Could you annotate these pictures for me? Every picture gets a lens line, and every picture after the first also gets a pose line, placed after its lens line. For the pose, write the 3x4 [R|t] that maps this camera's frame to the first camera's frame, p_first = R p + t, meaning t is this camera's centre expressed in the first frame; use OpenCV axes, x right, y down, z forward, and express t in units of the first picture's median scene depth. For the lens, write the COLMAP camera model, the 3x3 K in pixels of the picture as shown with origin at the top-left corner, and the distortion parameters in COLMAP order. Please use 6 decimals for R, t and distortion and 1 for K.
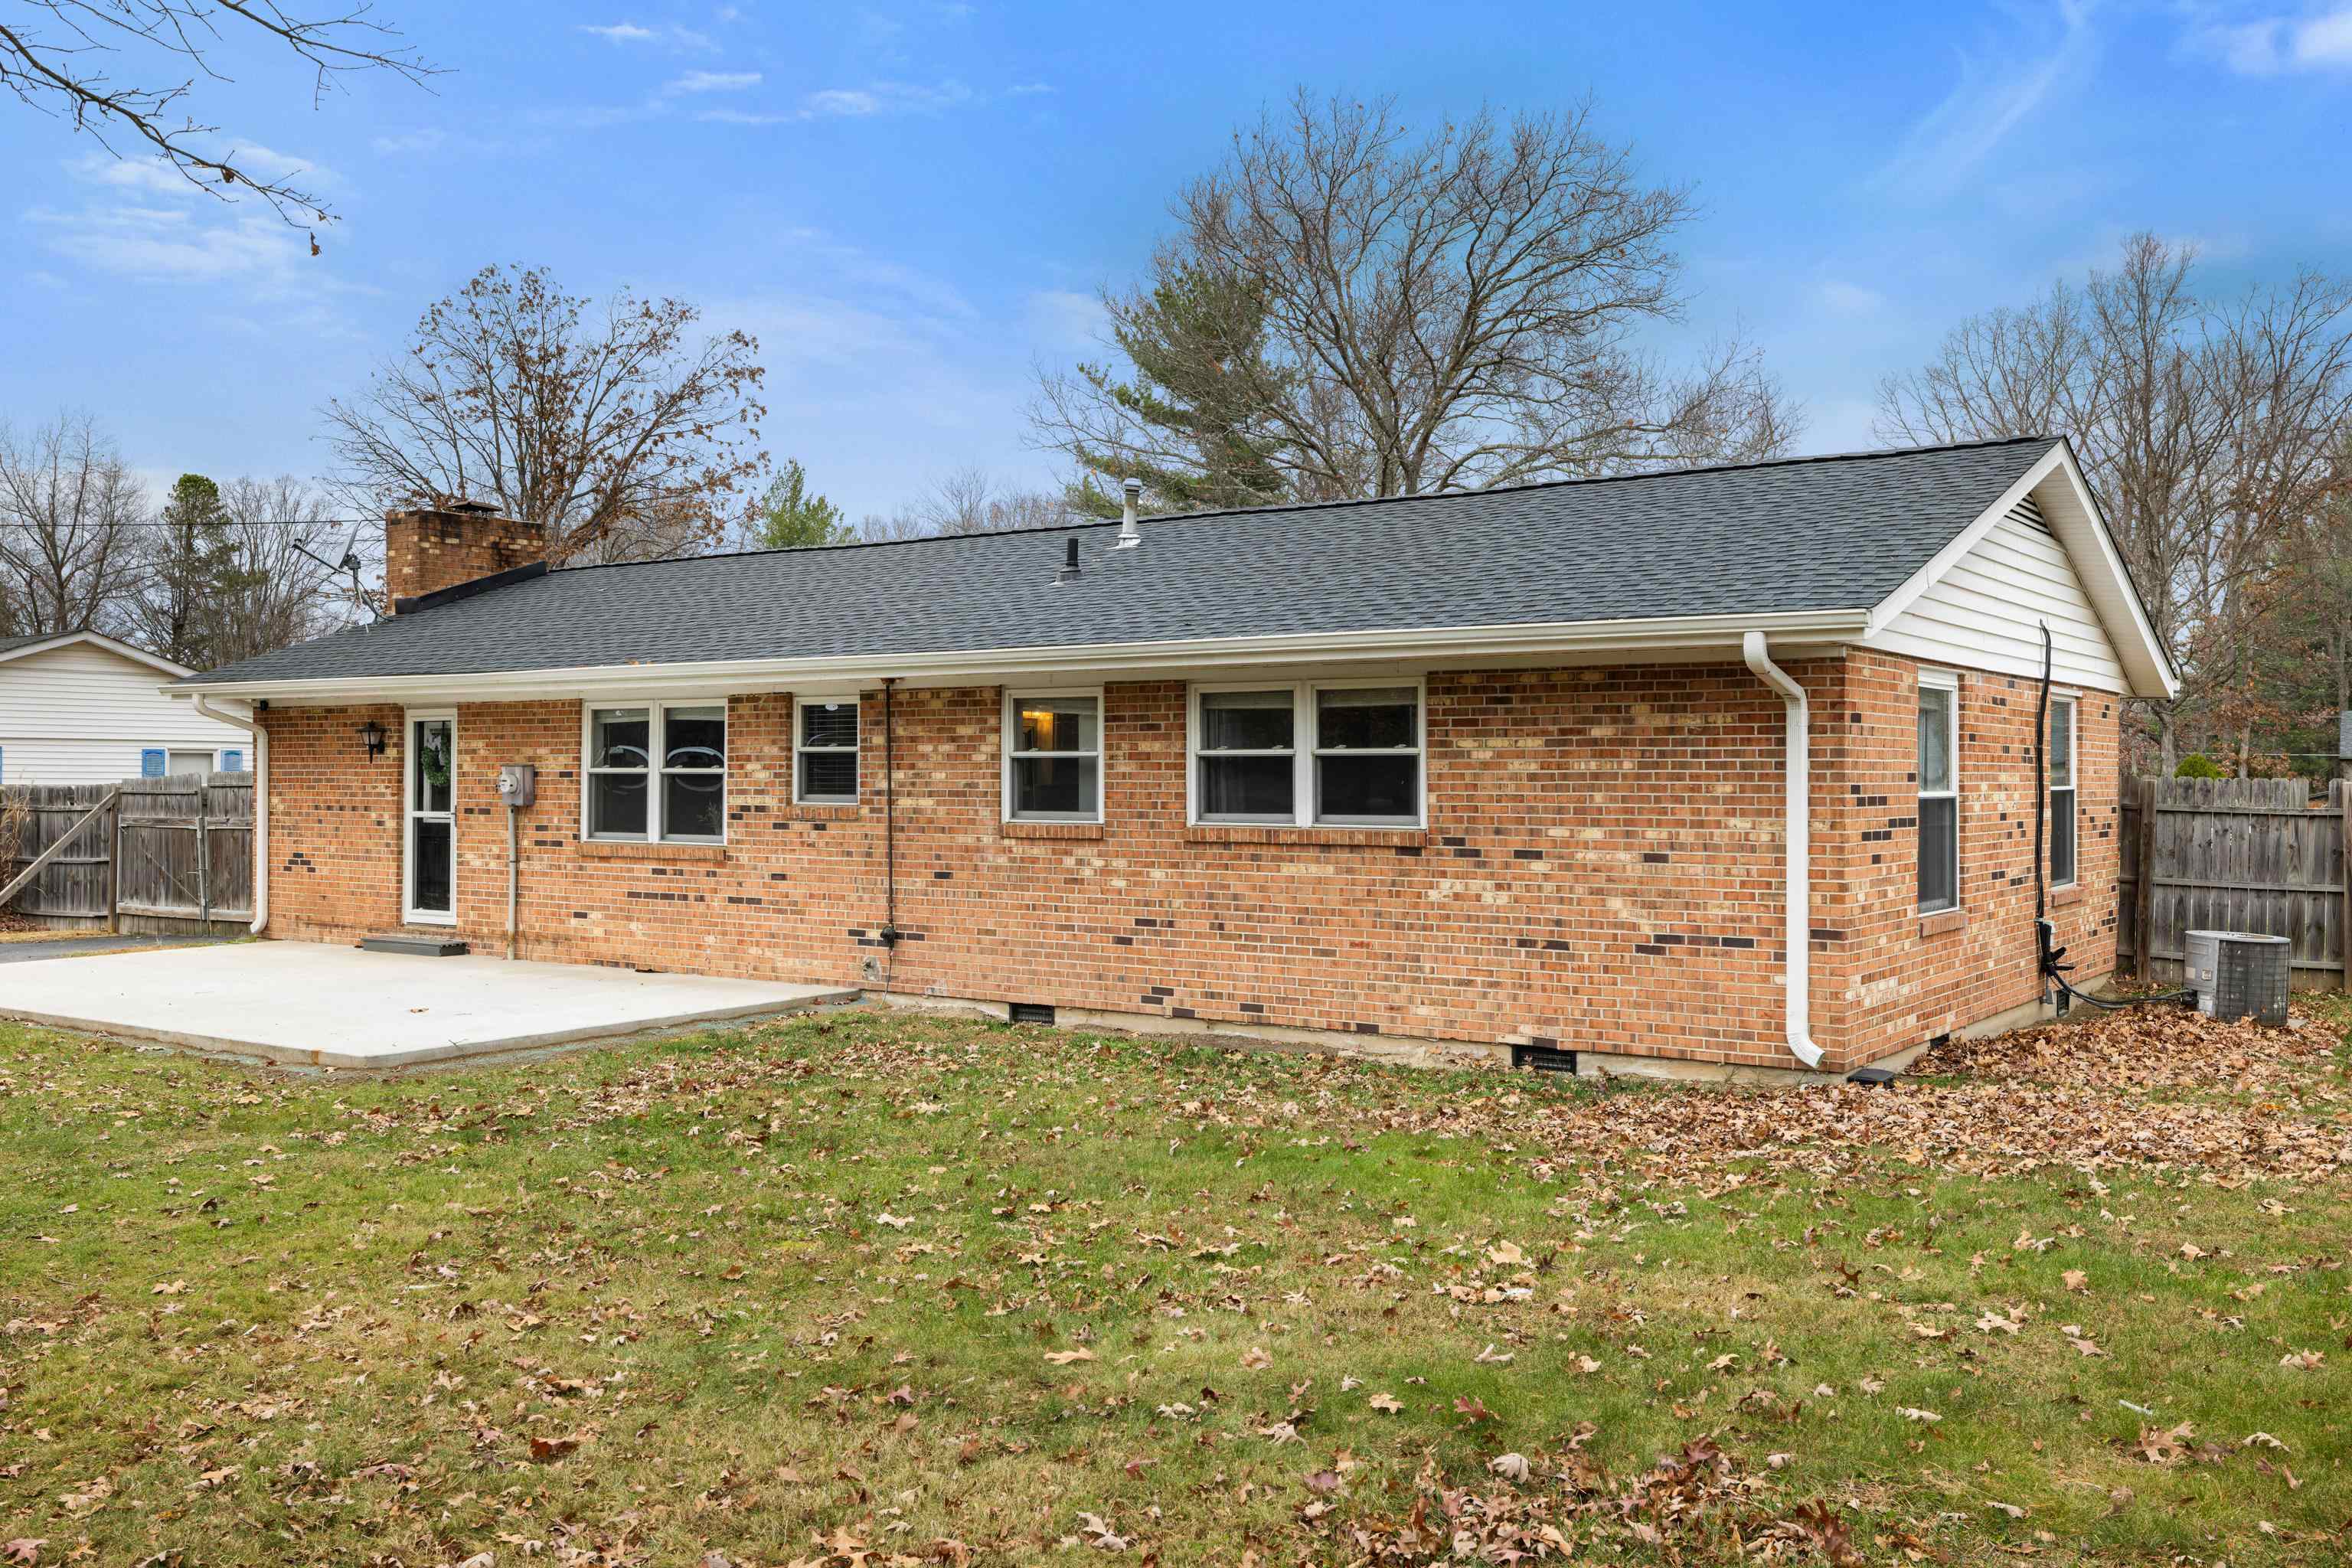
lens RADIAL K [[2027.6, 0, 1185.7], [0, 2027.6, 787.4], [0, 0, 1]] dist [-0.061824, -0.005697]
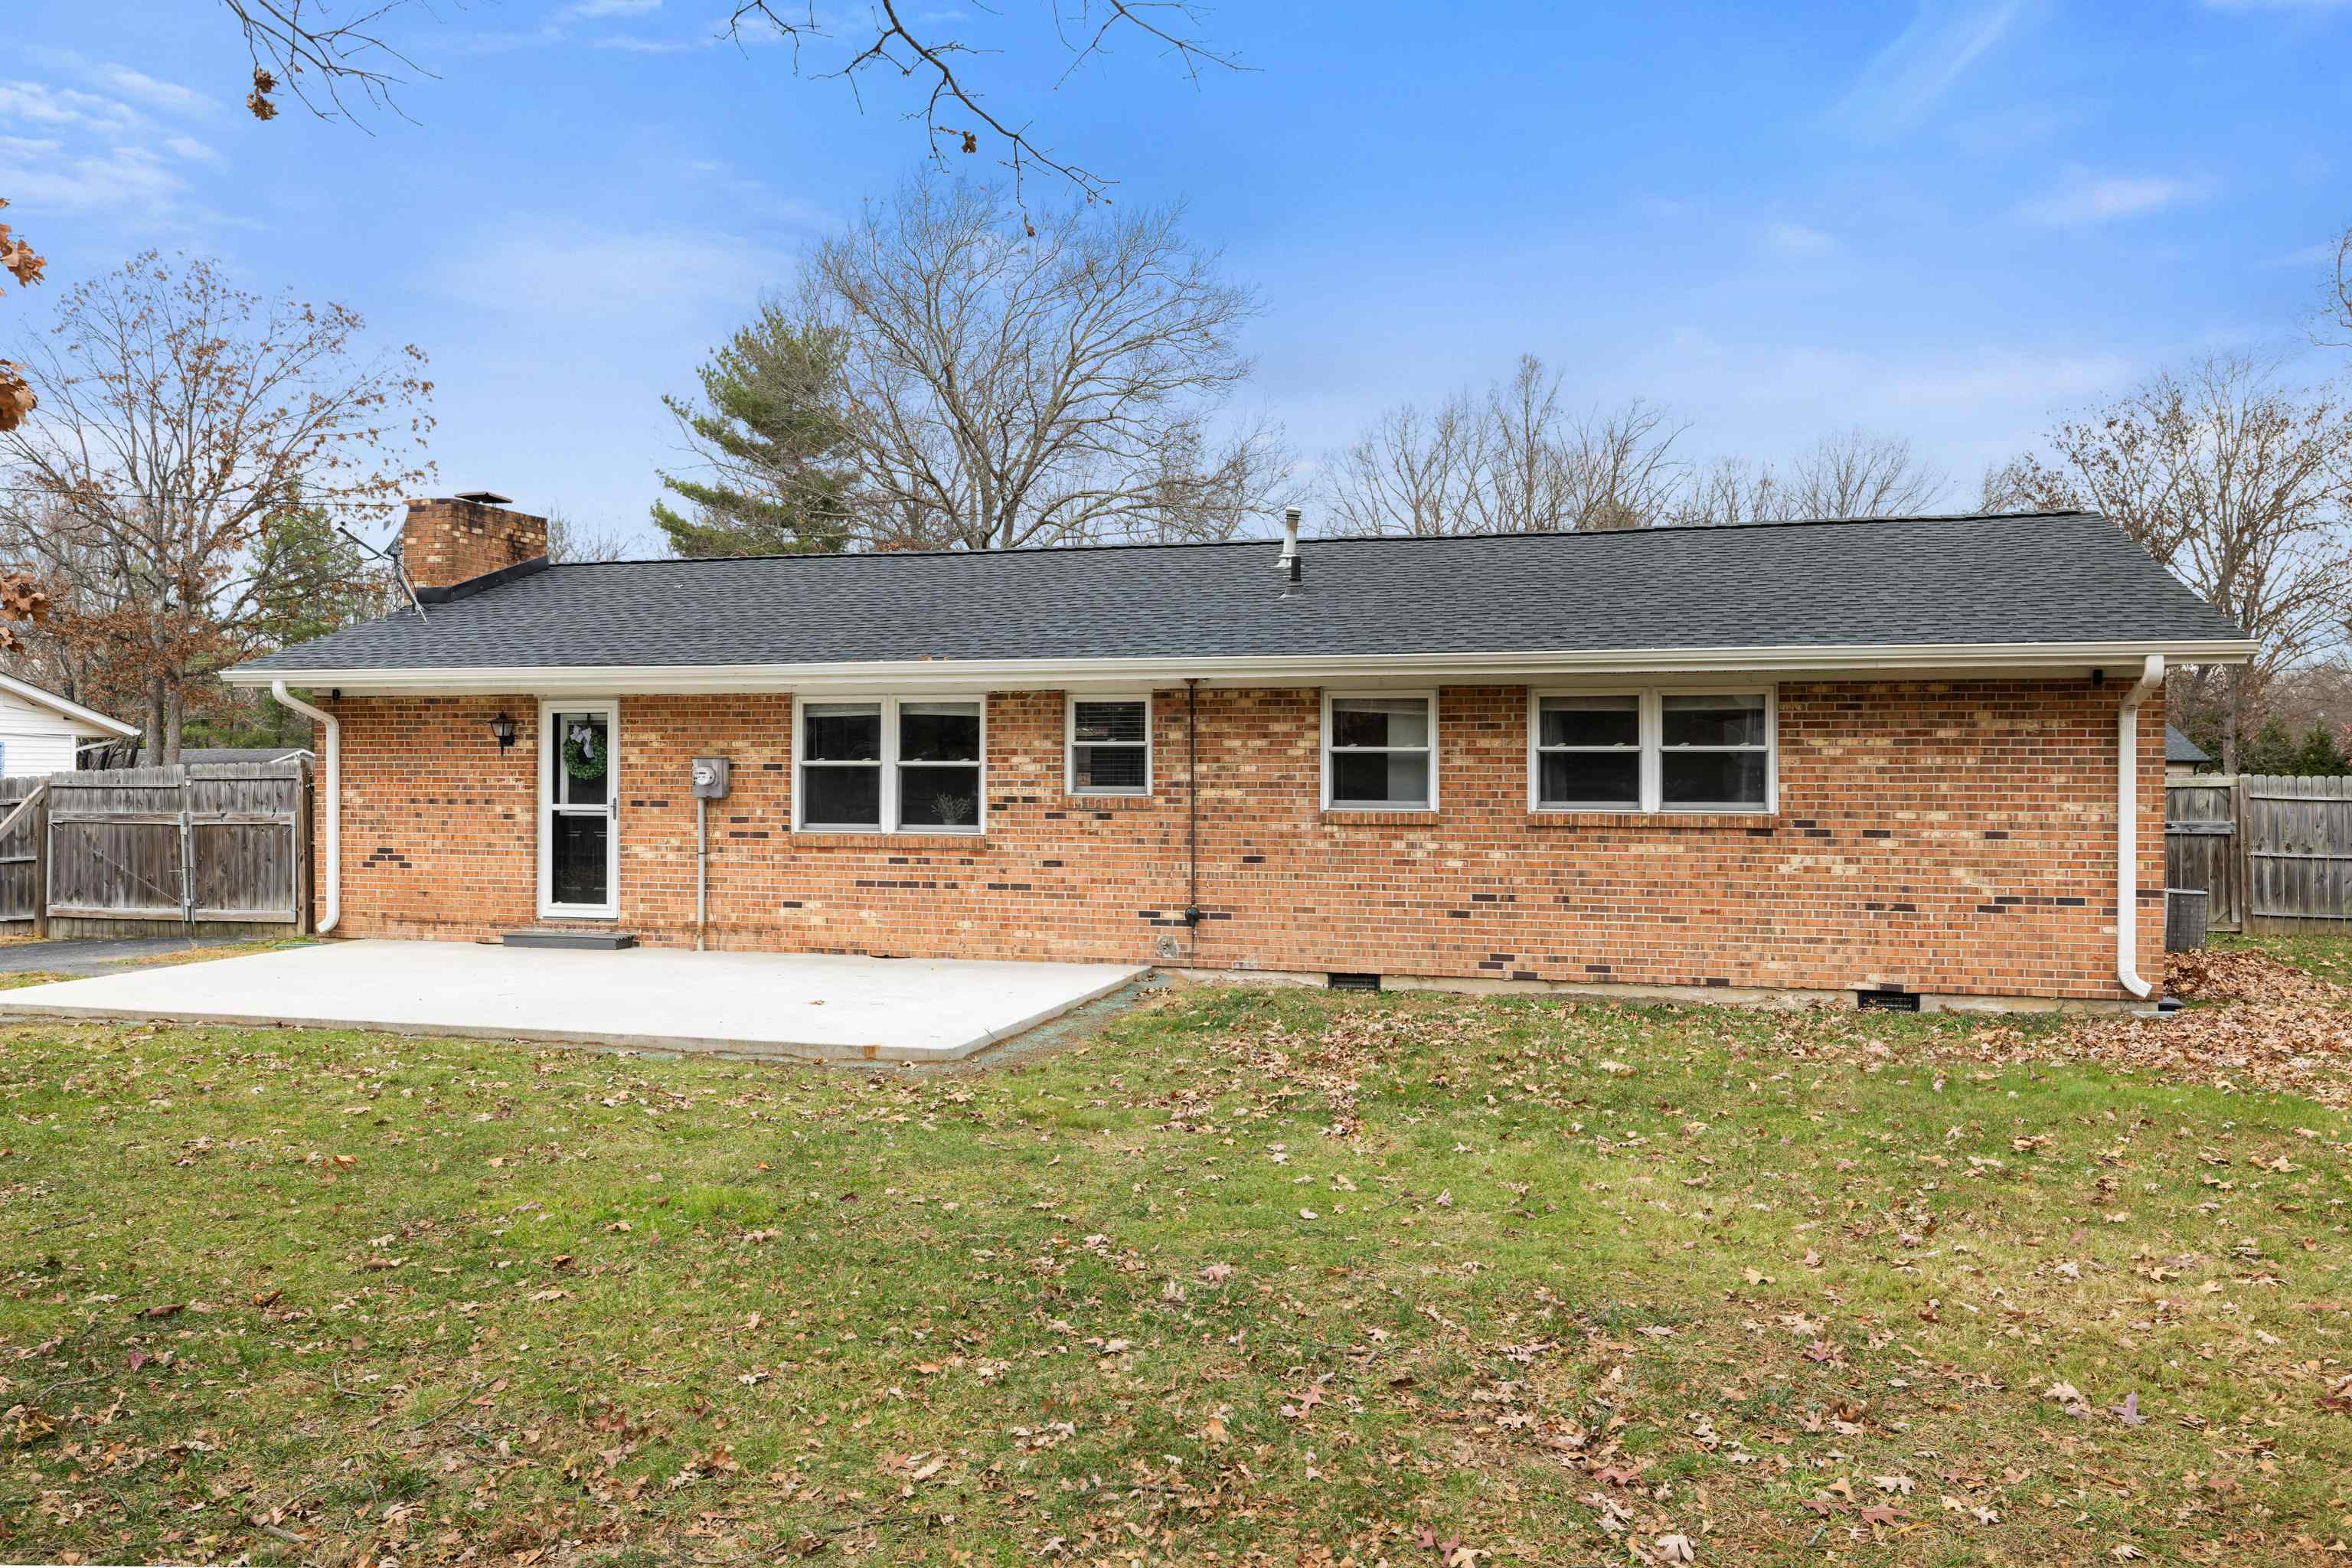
lens RADIAL K [[1734.2, 0, 1161.3], [0, 1734.2, 797.7], [0, 0, 1]] dist [-0.034957, 0.005779]
pose [[0.947773, -0.003011, 0.318932, -0.453260], [0.000343, 0.999964, 0.008420, 0.002059], [-0.318946, -0.007871, 0.947740, 0.123043]]
